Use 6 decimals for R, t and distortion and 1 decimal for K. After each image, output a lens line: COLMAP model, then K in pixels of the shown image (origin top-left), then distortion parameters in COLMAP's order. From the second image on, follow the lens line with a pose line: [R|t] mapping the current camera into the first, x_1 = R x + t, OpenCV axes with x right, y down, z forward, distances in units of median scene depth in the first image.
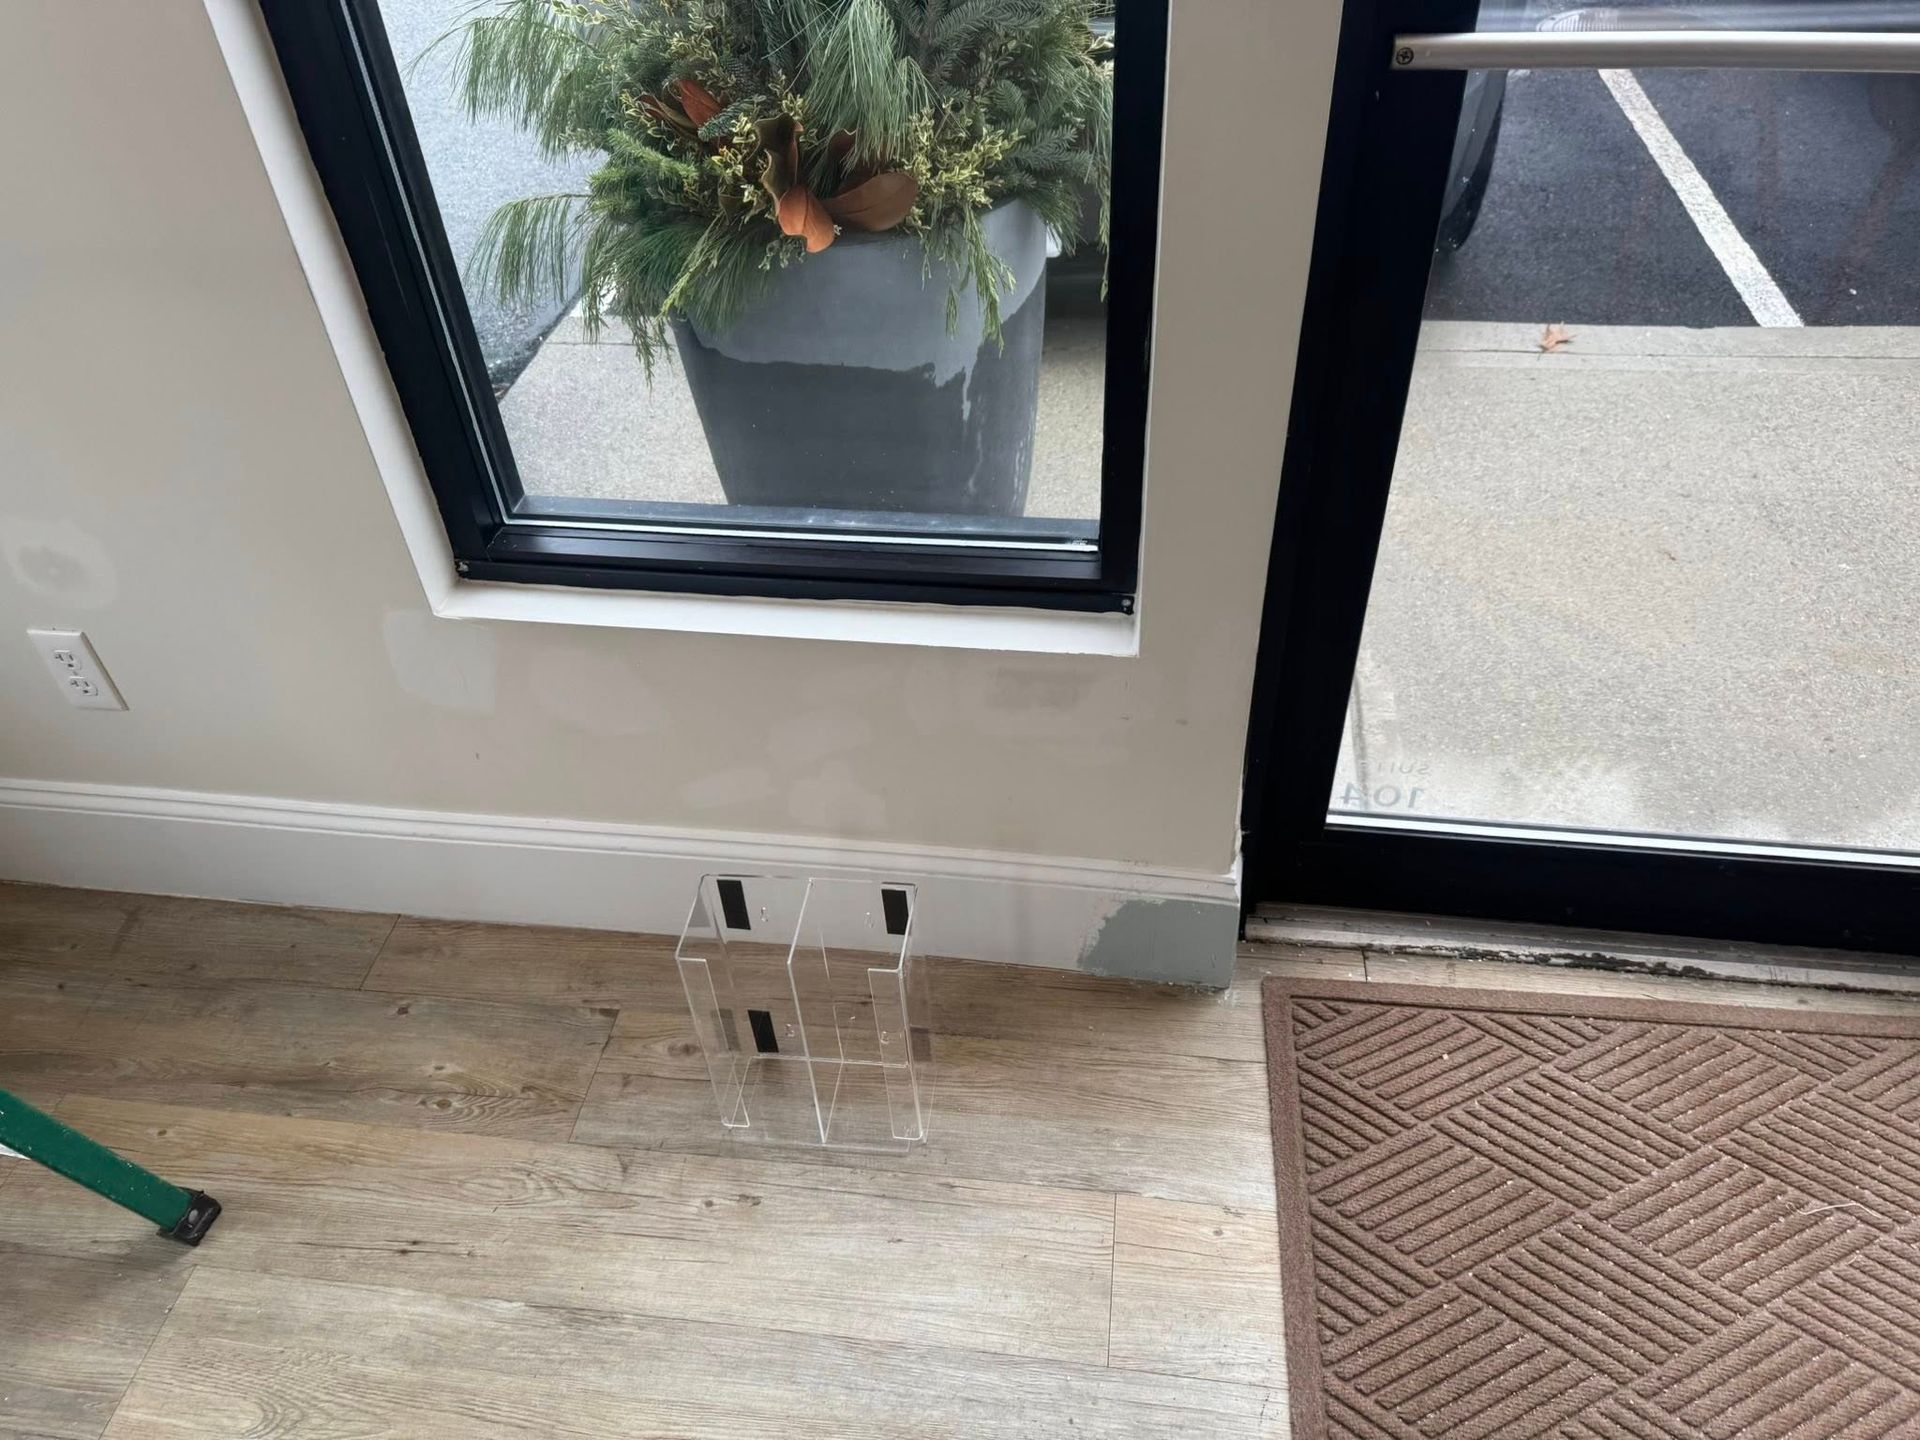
lens RADIAL K [[1355.6, 0, 960.7], [0, 1355.6, 723.0], [0, 0, 1]] dist [0.067599, -0.092584]
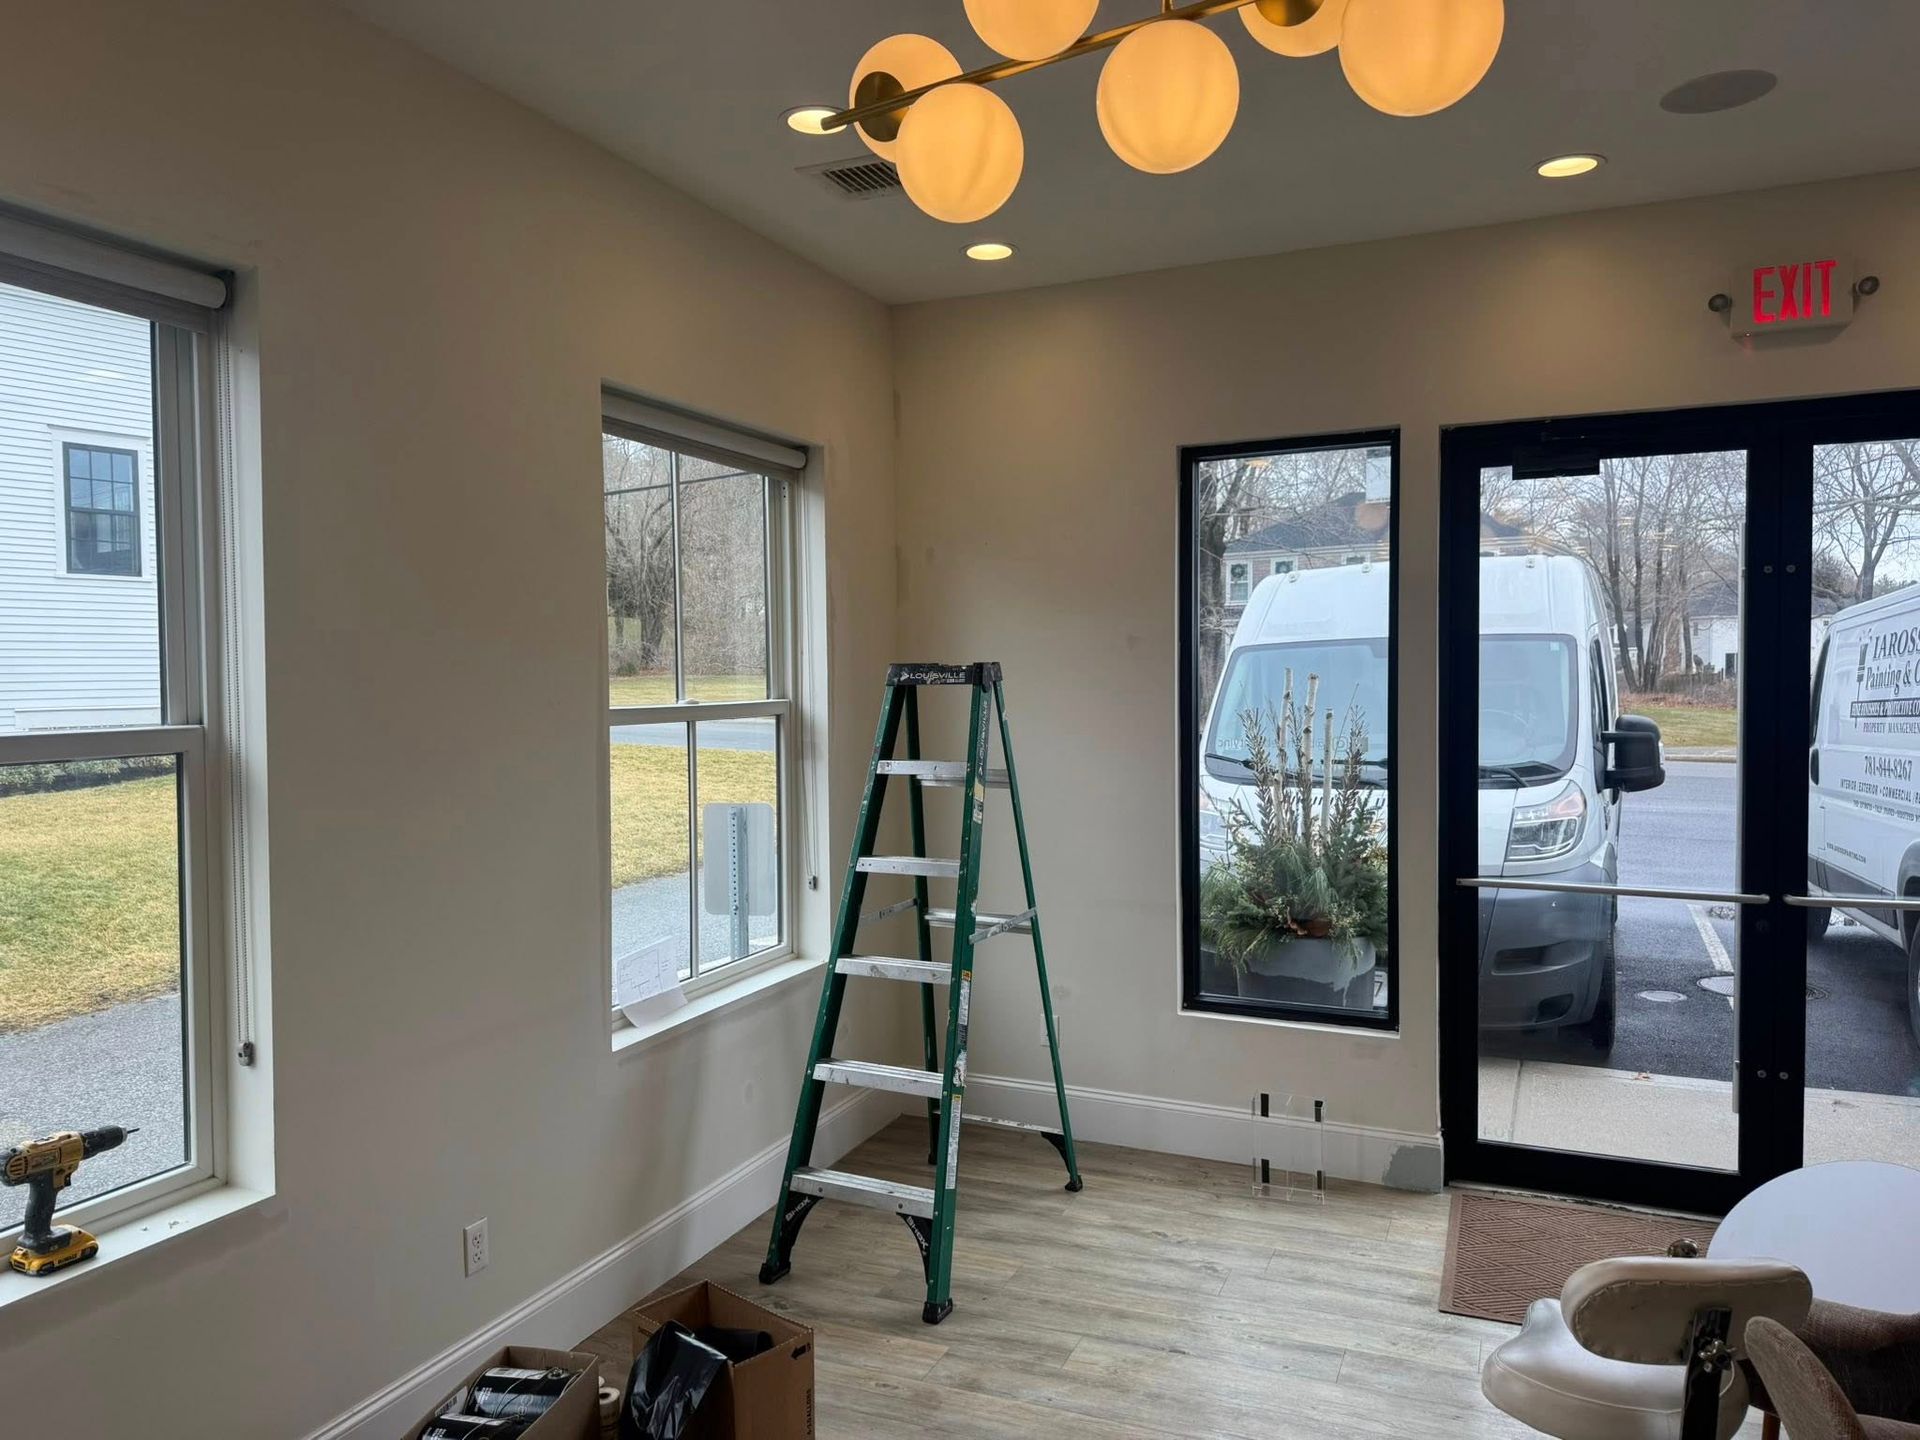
lens RADIAL K [[1385.5, 0, 931.9], [0, 1385.5, 709.1], [0, 0, 1]] dist [0.066233, -0.059355]
pose [[0.959577, 0.049972, -0.276974, -0.050976], [-0.214700, 0.766277, -0.605577, 1.412792], [0.181977, 0.640564, 0.746031, -1.952950]]
